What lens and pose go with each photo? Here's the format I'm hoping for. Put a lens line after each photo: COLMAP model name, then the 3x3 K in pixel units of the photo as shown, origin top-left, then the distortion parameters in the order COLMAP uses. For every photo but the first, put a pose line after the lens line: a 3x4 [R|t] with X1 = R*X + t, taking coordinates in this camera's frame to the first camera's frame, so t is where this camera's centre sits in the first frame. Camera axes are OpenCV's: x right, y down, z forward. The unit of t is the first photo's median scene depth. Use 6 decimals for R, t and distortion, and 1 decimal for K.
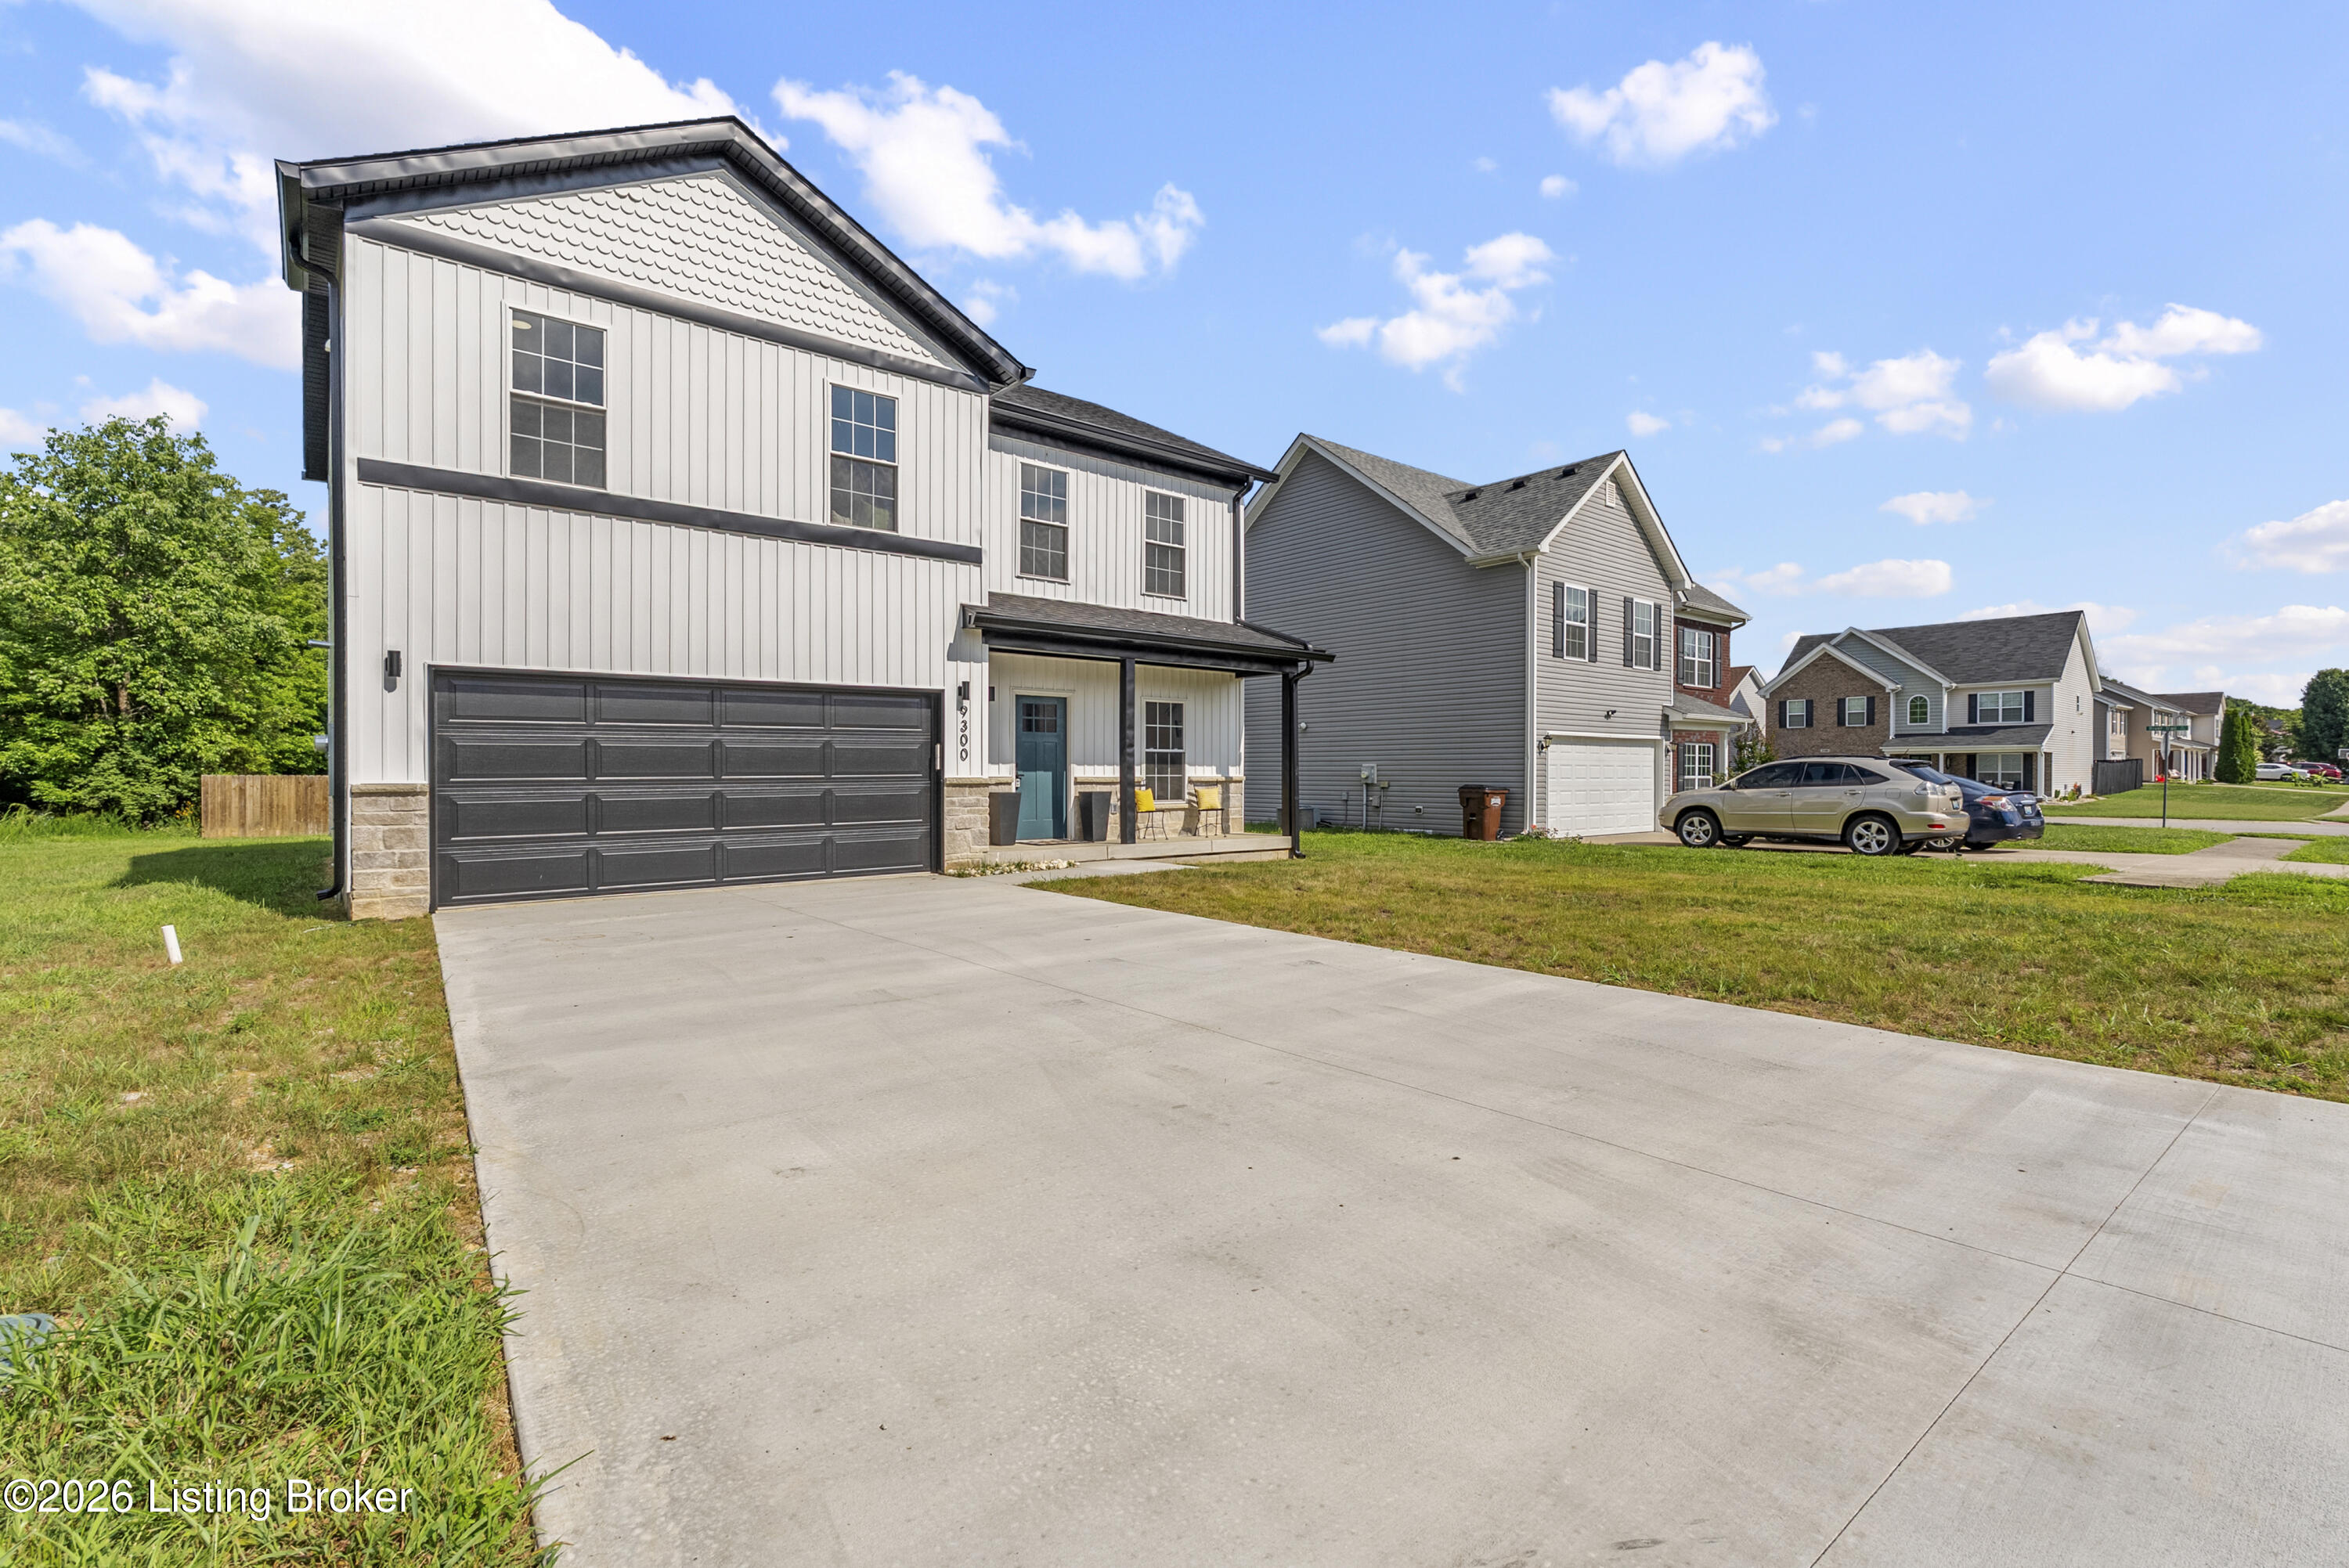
lens RADIAL K [[1072.5, 0, 1168.2], [0, 1072.5, 778.2], [0, 0, 1]] dist [0.002708, 0.000547]
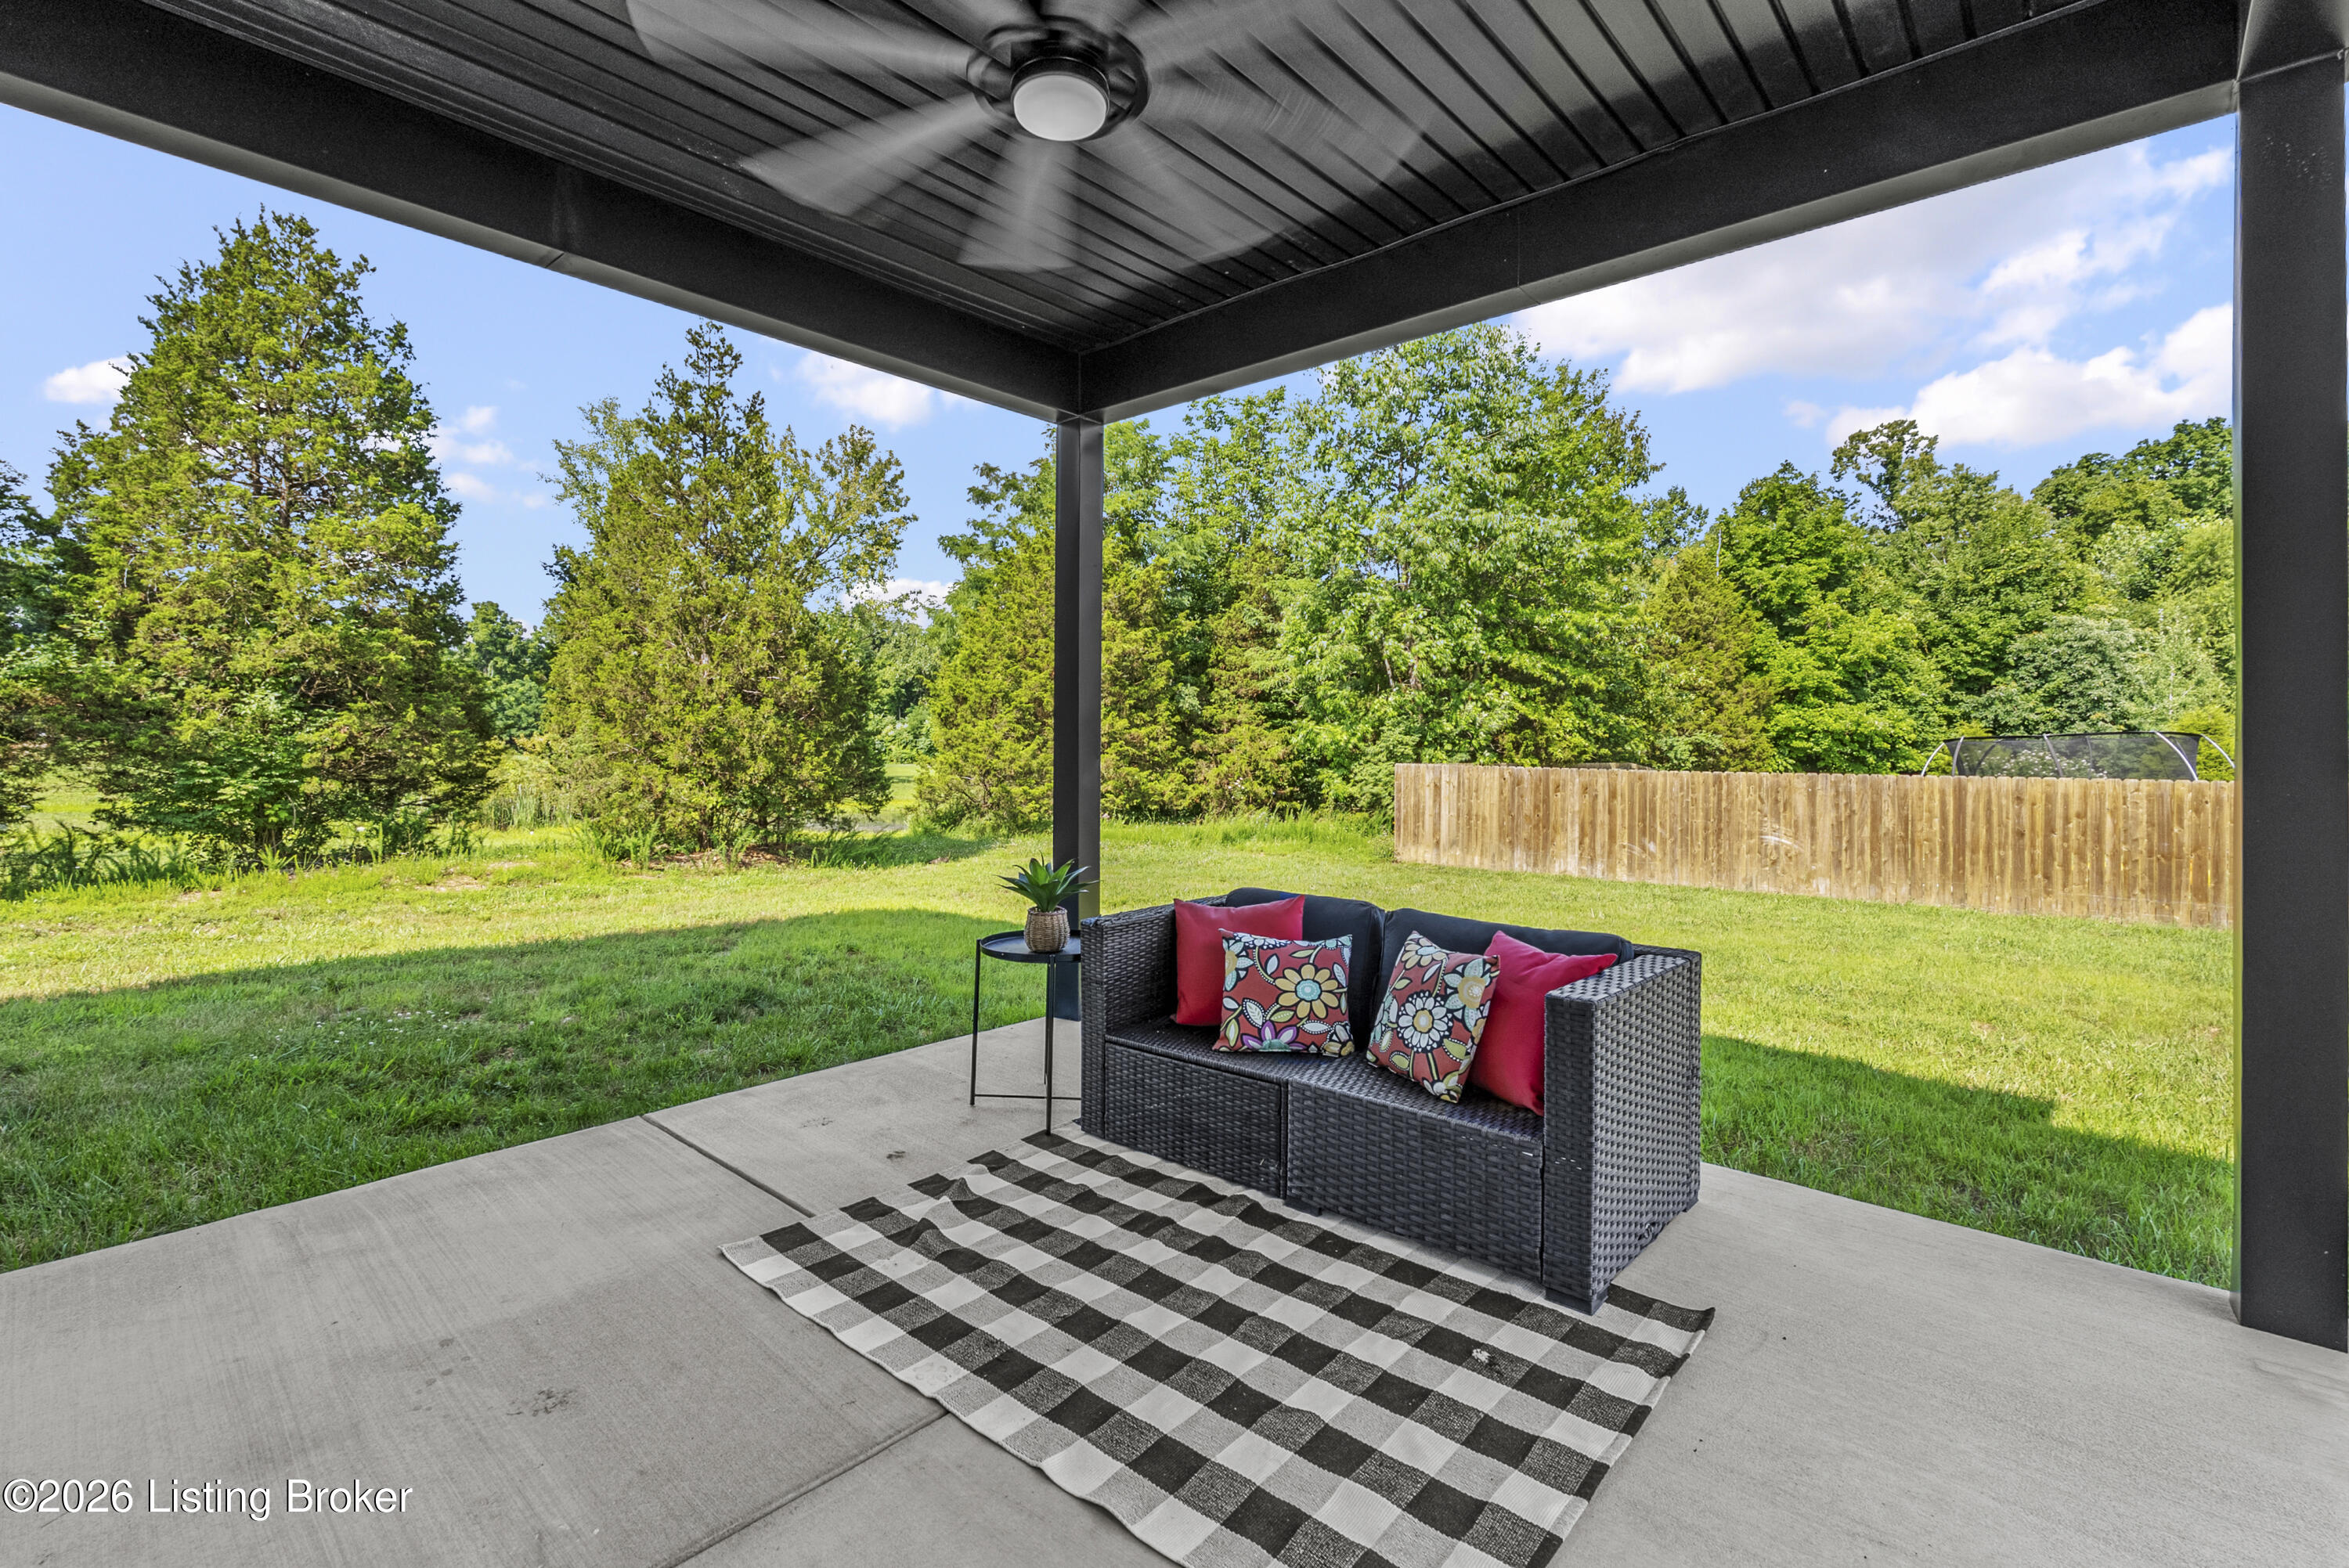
lens RADIAL K [[1072.5, 0, 1176.5], [0, 1072.5, 767.6], [0, 0, 1]] dist [0.002708, 0.000547]
pose [[0.157978, 0.007451, -0.987414, -0.262106], [-0.003145, 0.999970, 0.007043, -0.005129], [0.987438, 0.001992, 0.157997, 0.749489]]
